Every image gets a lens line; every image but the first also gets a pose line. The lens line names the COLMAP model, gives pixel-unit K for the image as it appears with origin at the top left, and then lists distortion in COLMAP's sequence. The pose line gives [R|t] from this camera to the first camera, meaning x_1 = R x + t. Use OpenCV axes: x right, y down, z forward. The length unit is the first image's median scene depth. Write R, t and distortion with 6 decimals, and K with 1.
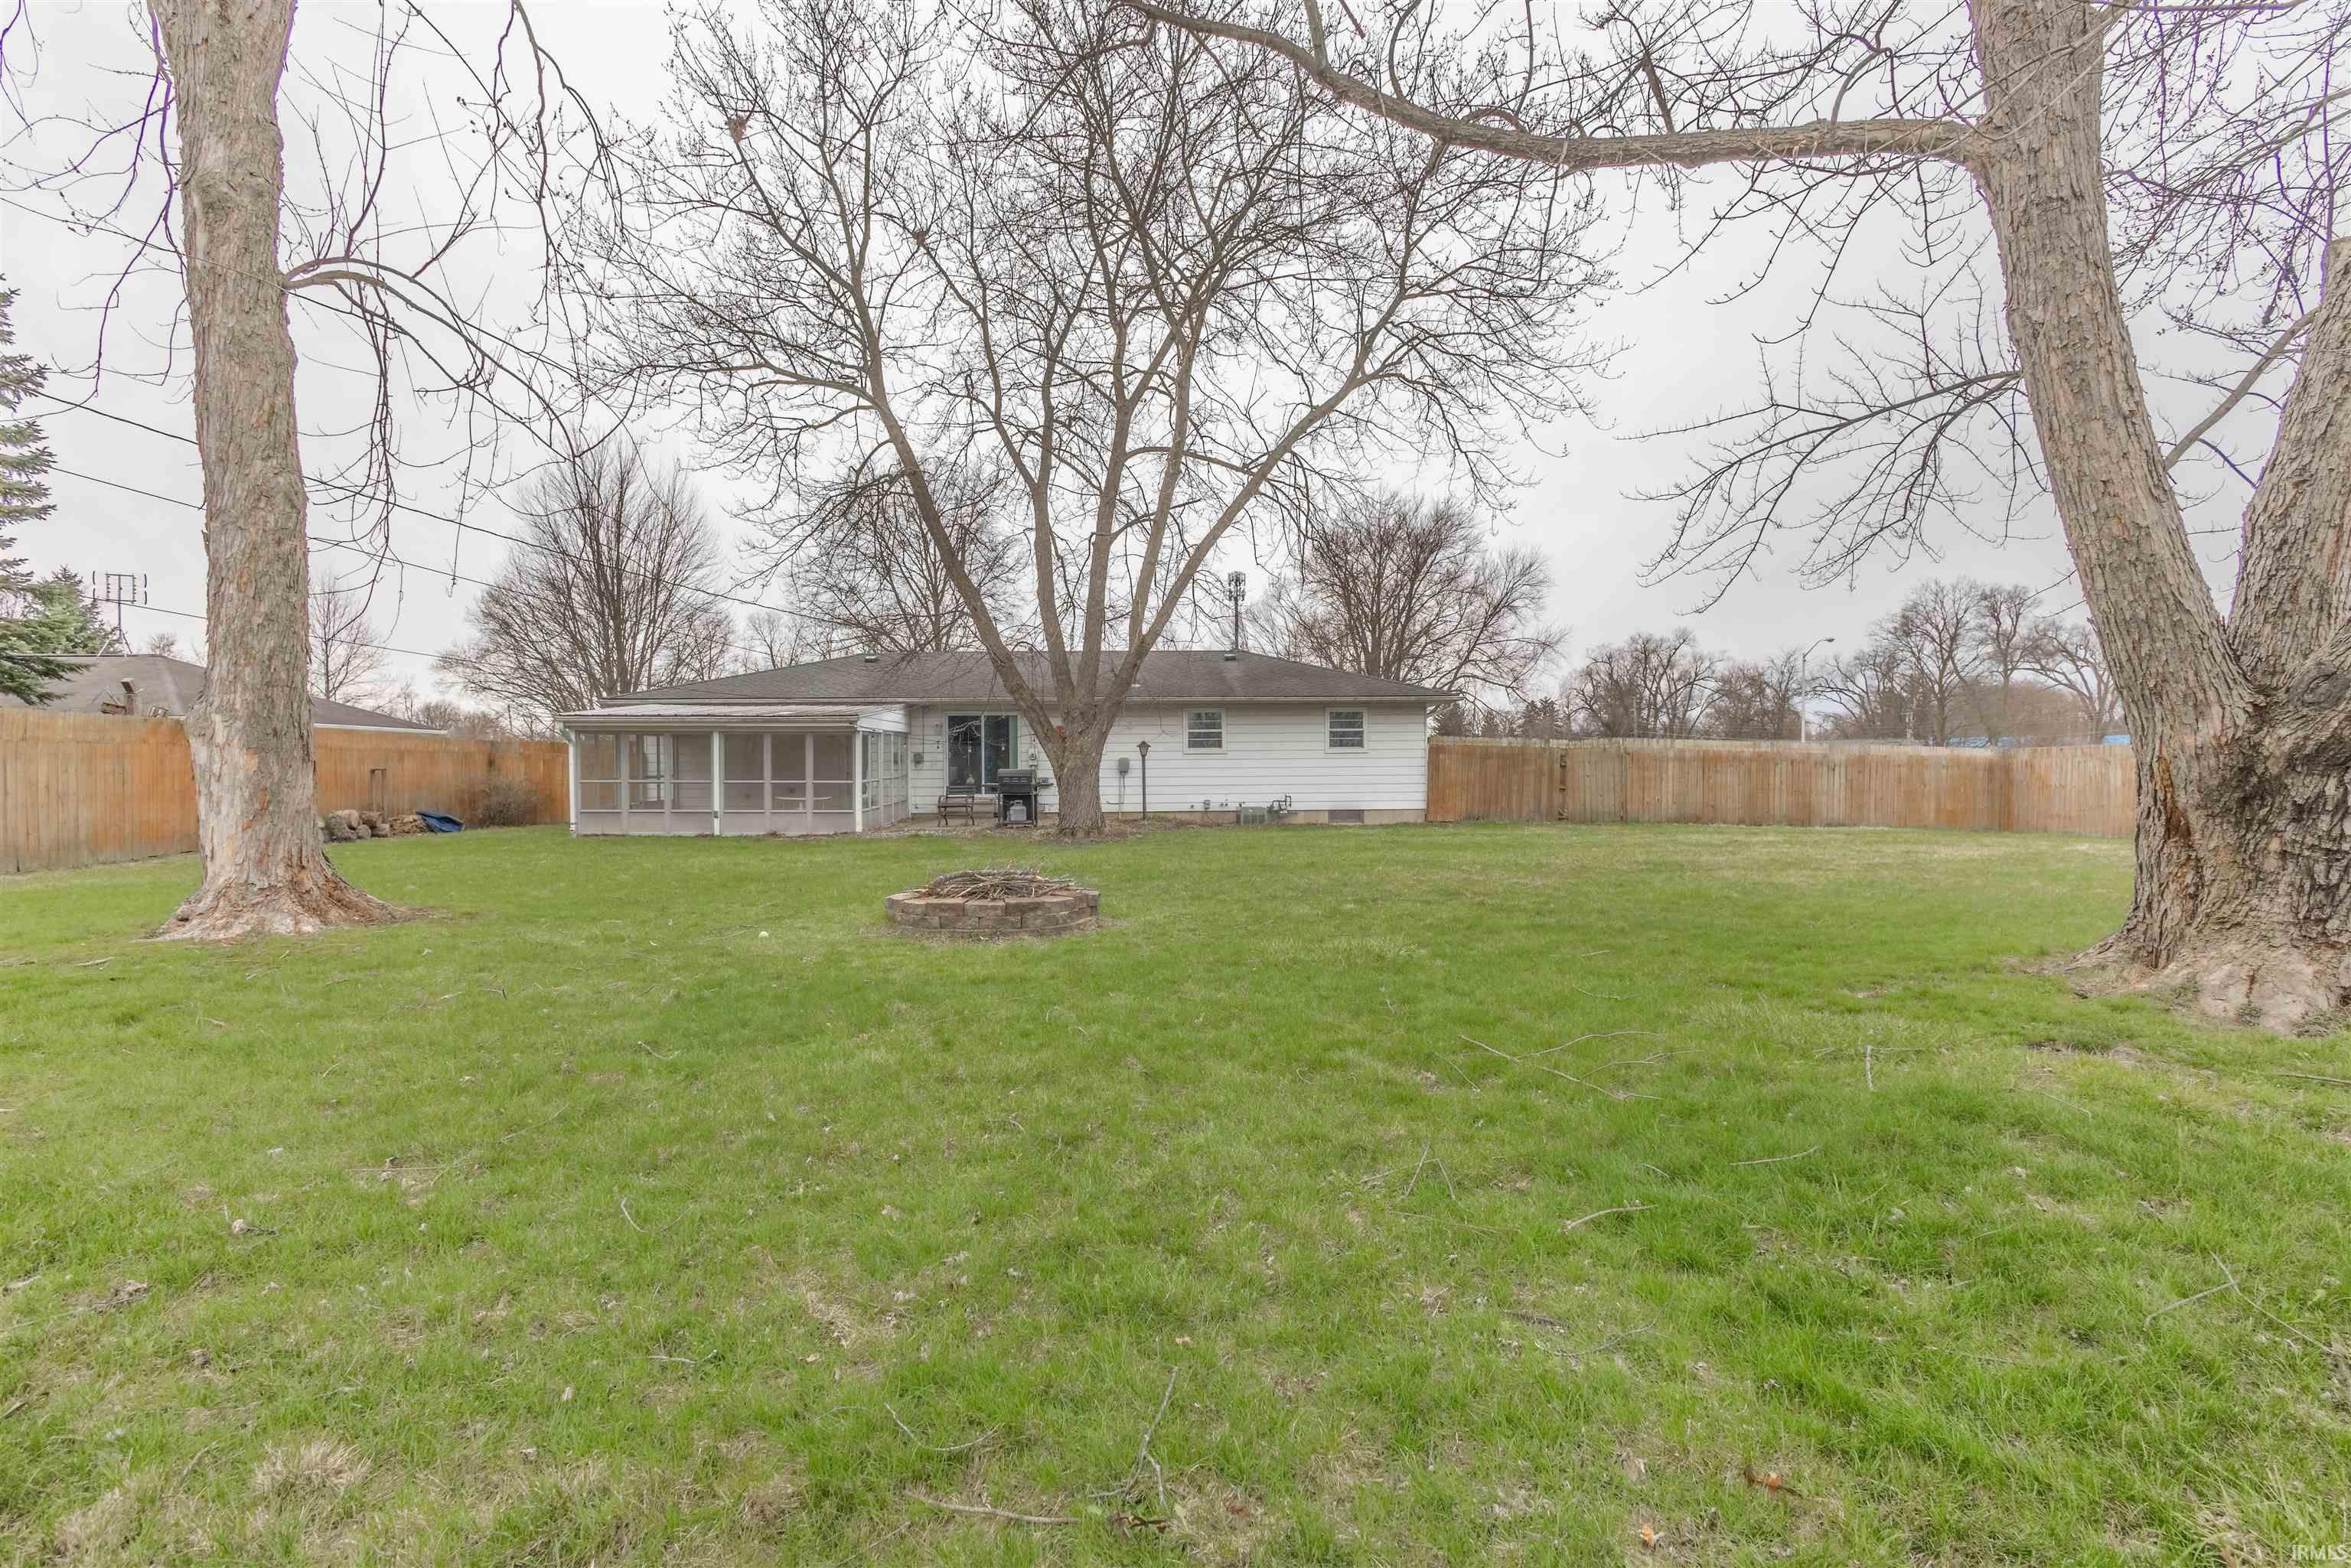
lens RADIAL K [[1074.7, 0, 1158.4], [0, 1074.7, 783.9], [0, 0, 1]] dist [0.005920, -0.001978]
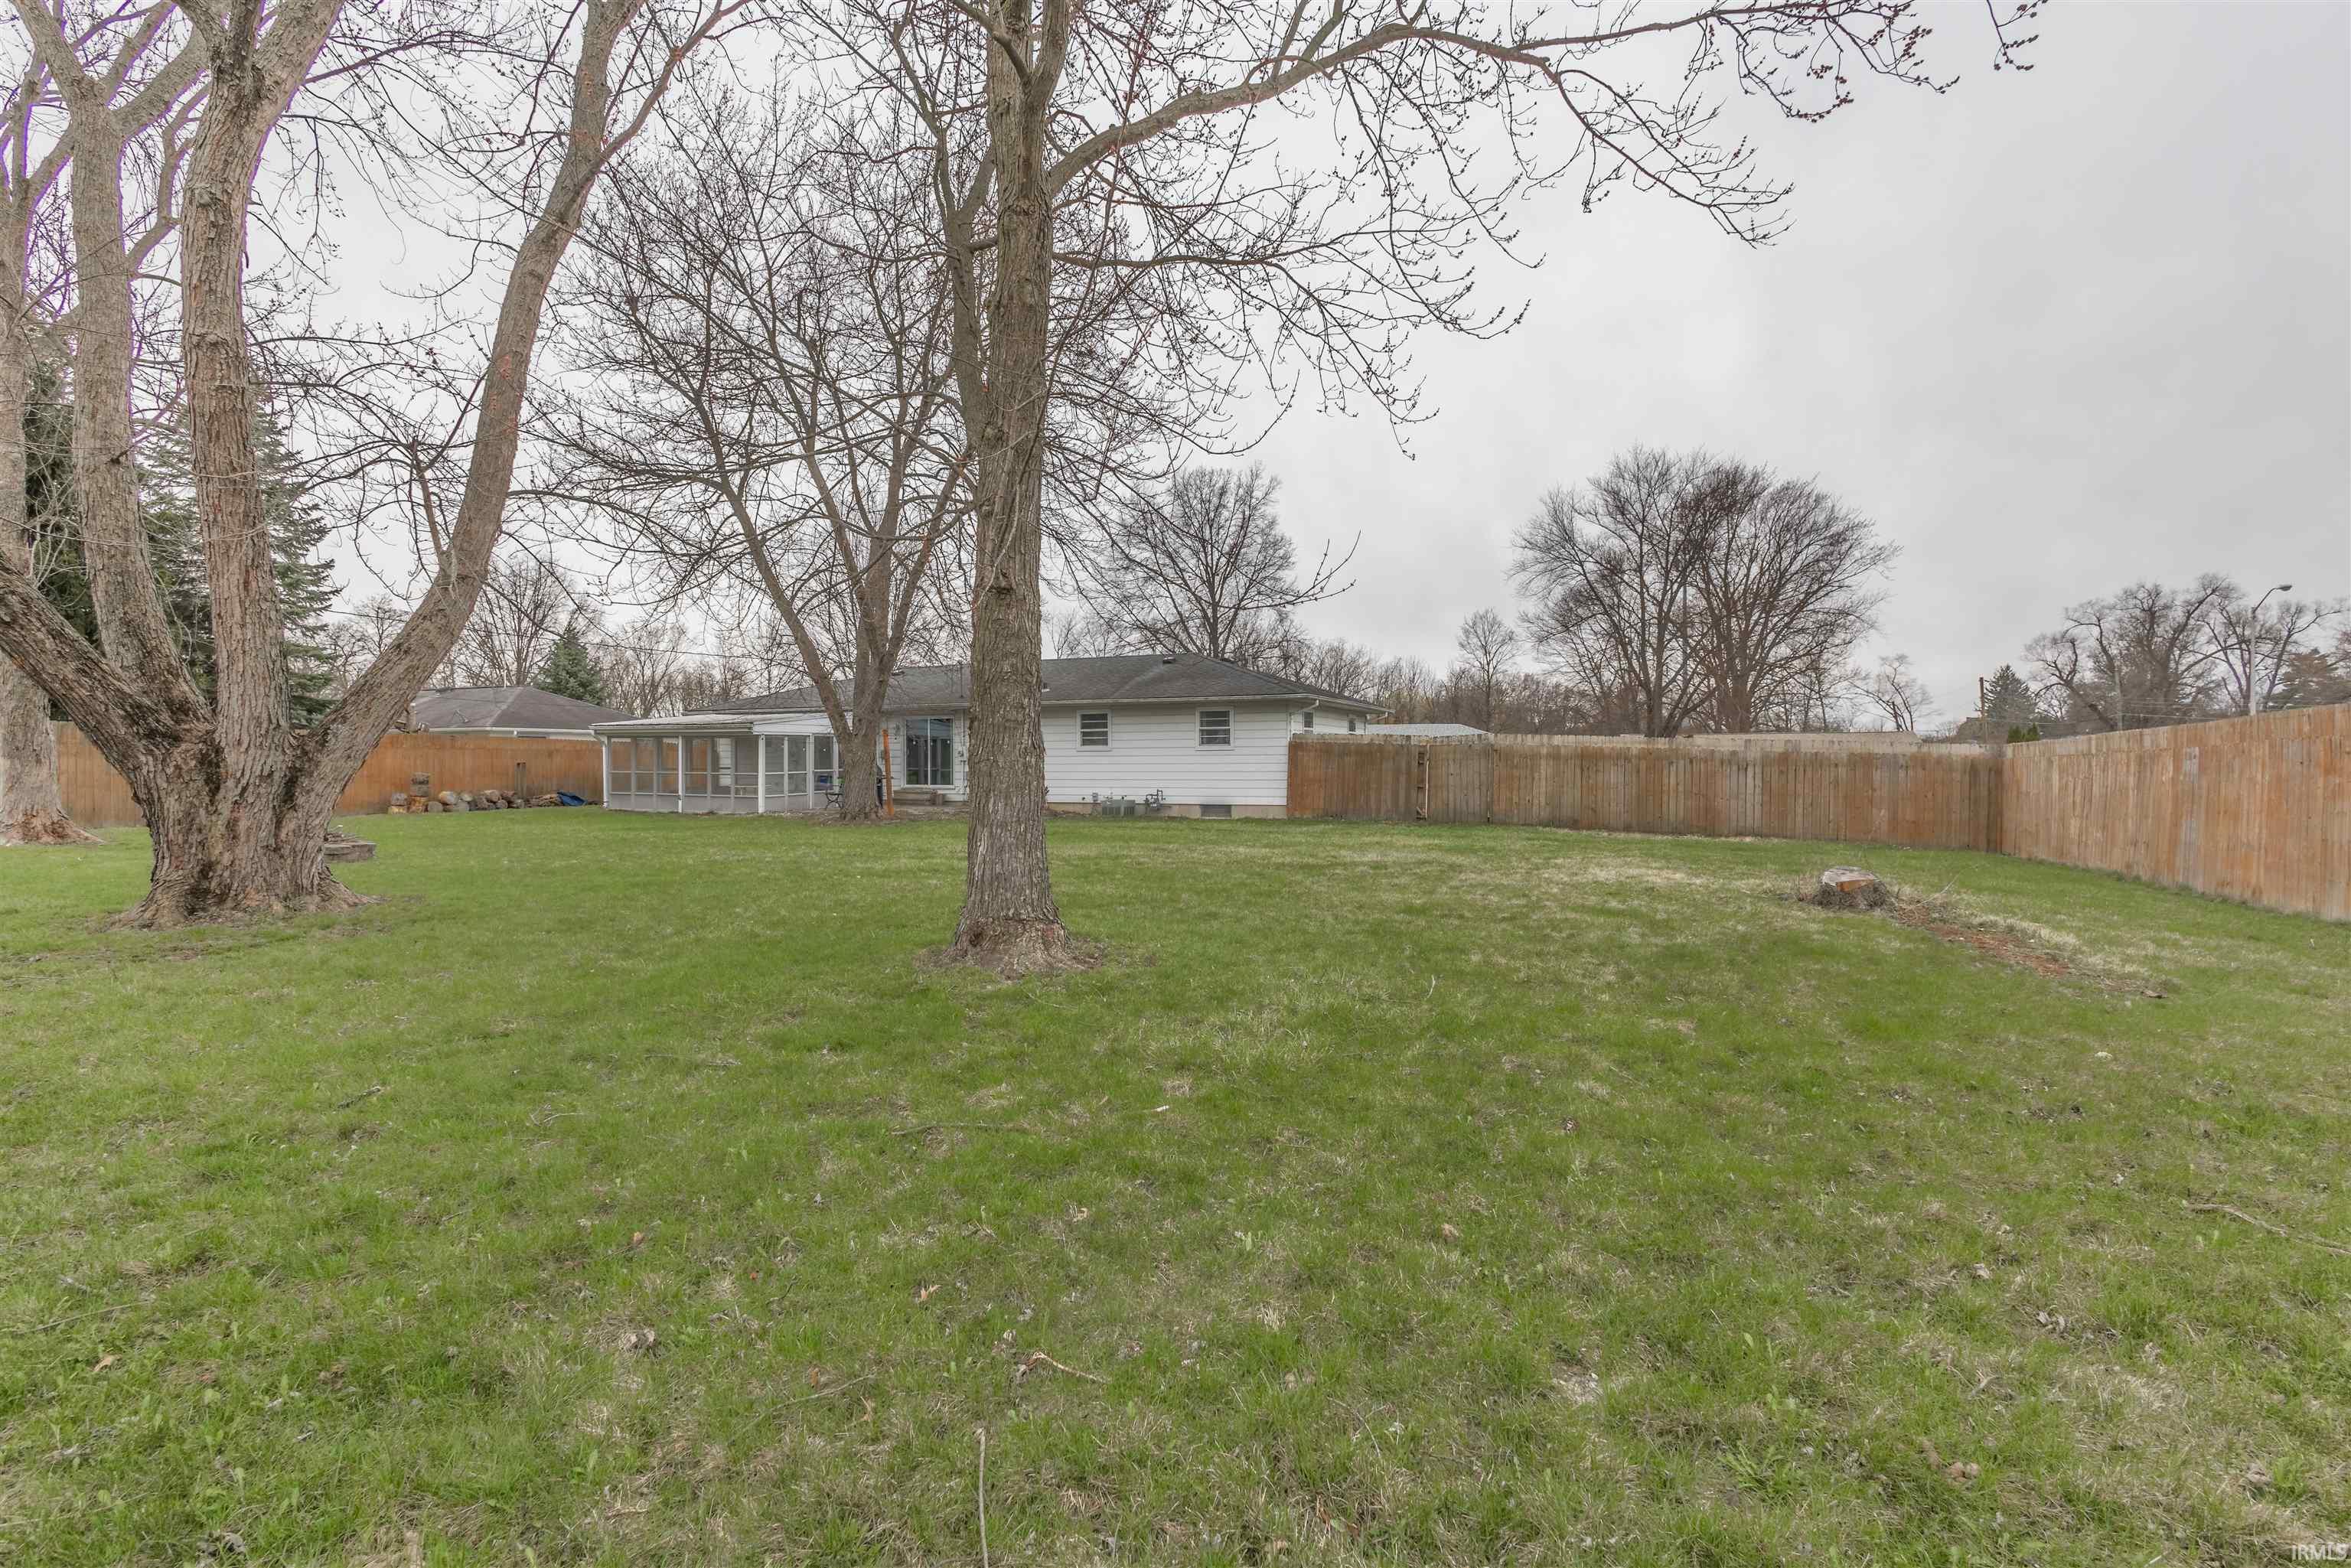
lens RADIAL K [[1074.7, 0, 1169.3], [0, 1074.7, 783.3], [0, 0, 1]] dist [0.005920, -0.001978]
pose [[0.894429, 0.011858, -0.447054, 0.601337], [-0.008686, 0.999920, 0.009144, -0.005841], [0.447126, -0.004295, 0.894460, 0.048556]]
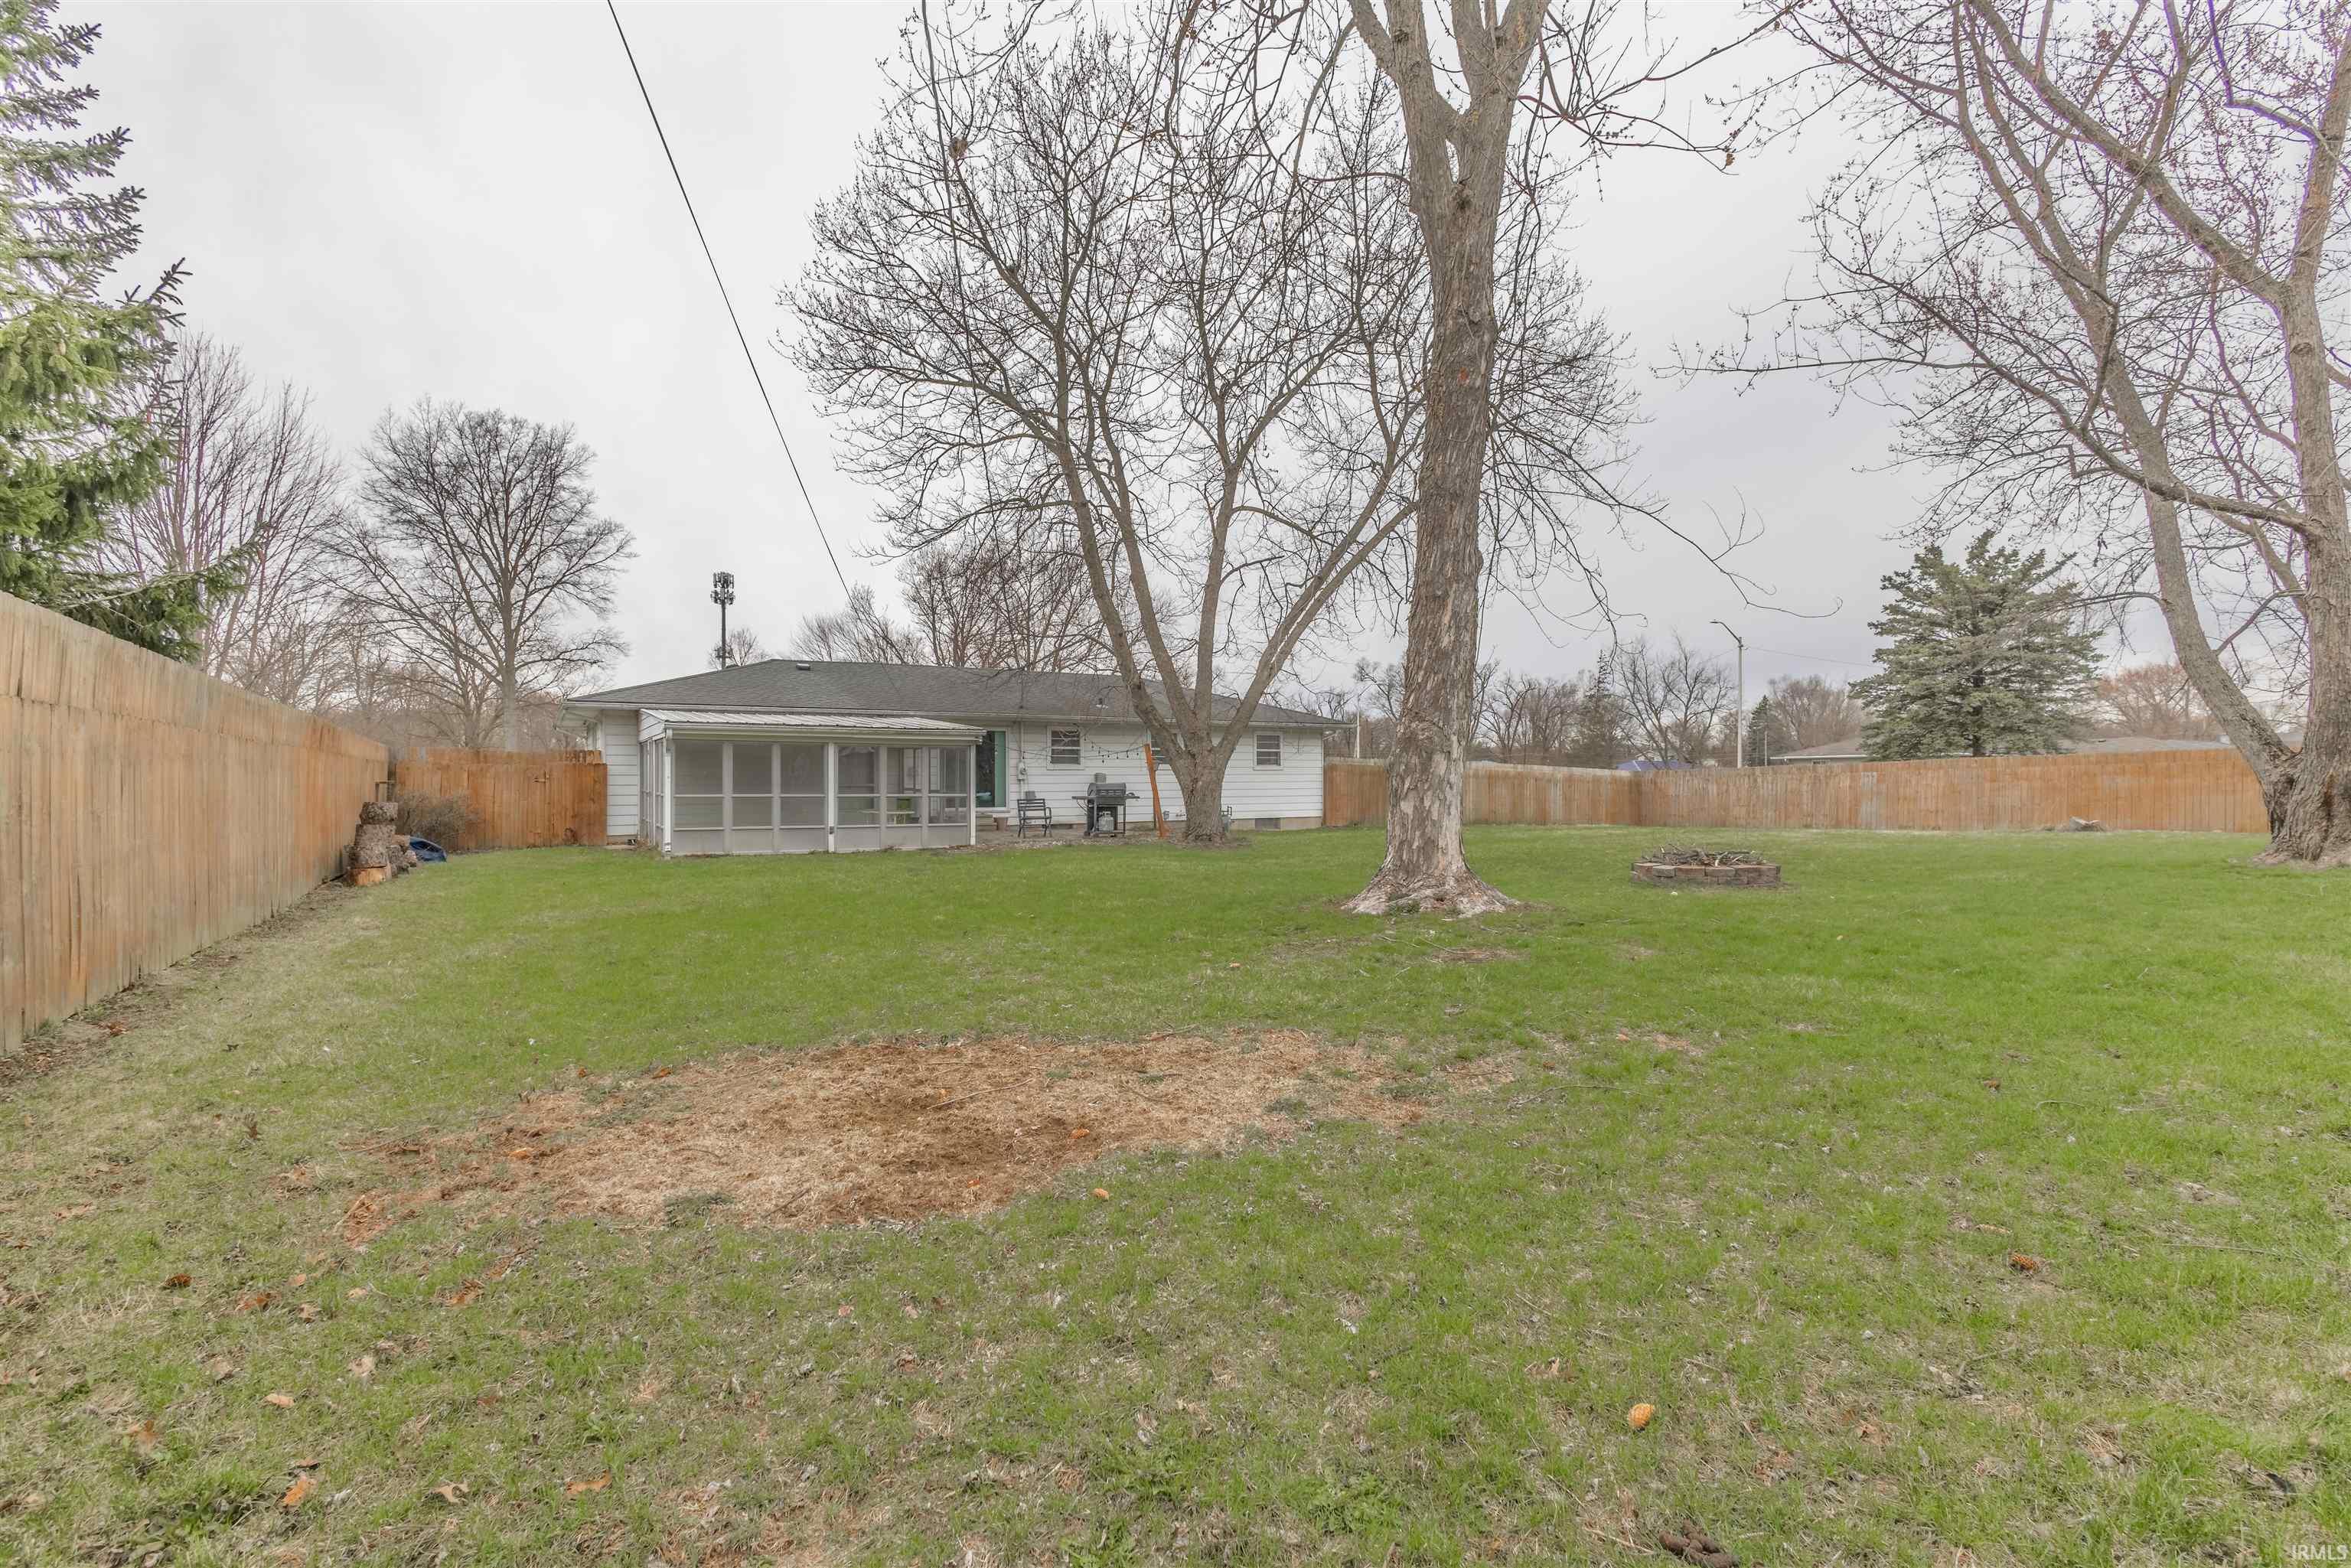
lens RADIAL K [[1074.7, 0, 1176.8], [0, 1074.7, 781.2], [0, 0, 1]] dist [0.005920, -0.001978]
pose [[0.874373, 0.002519, 0.485247, -0.485184], [0.006256, 0.999845, -0.016464, 0.002119], [-0.485213, 0.017432, 0.874222, 0.017114]]
